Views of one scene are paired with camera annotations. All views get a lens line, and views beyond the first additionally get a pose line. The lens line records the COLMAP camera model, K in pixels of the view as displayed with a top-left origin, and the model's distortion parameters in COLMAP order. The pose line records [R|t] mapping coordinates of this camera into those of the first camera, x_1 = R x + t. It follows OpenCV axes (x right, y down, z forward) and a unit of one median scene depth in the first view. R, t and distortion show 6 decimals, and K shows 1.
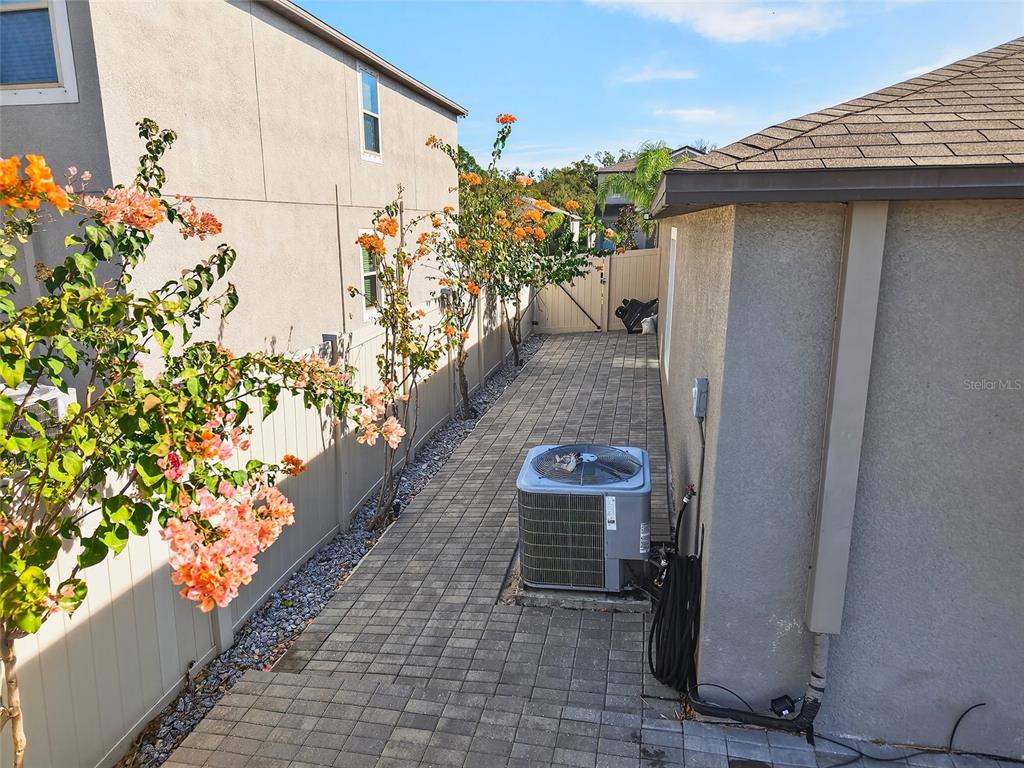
lens RADIAL K [[690.8, 0, 511.4], [0, 690.8, 382.4], [0, 0, 1]] dist [0.013655, -0.015331]
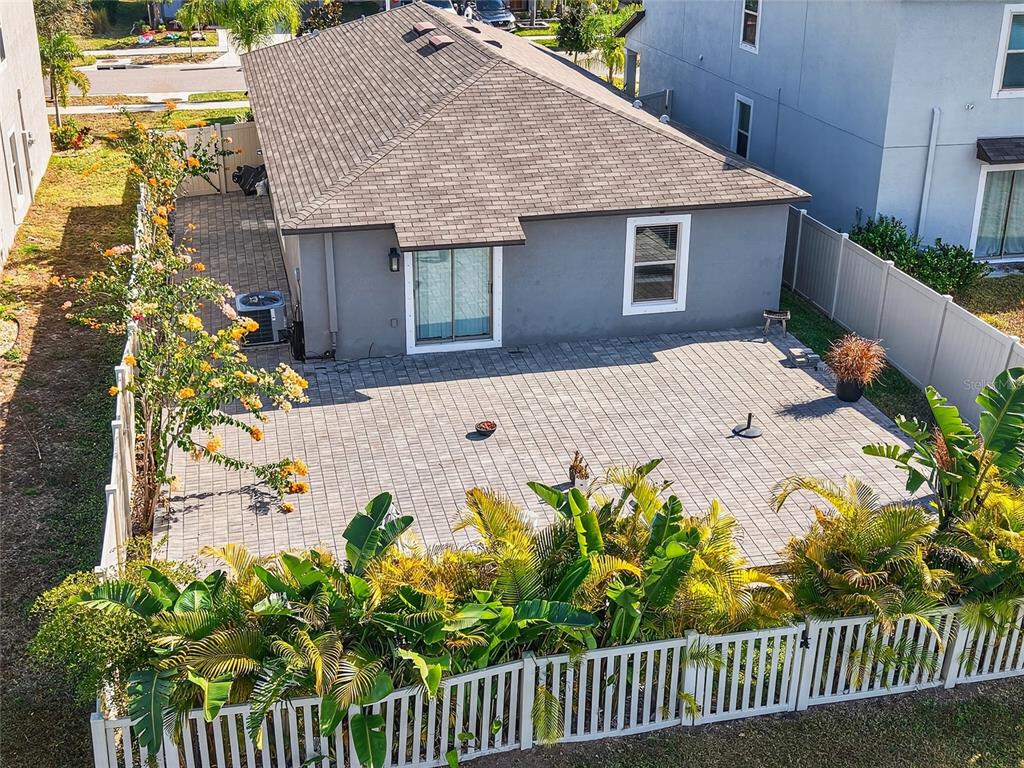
lens RADIAL K [[1220.7, 0, 510.7], [0, 1220.7, 385.2], [0, 0, 1]] dist [-0.019672, 0.000000]
pose [[0.912274, -0.159510, 0.377244, -0.908787], [0.088309, 0.975987, 0.199123, -0.445284], [-0.399948, -0.148340, 0.904454, -4.002681]]
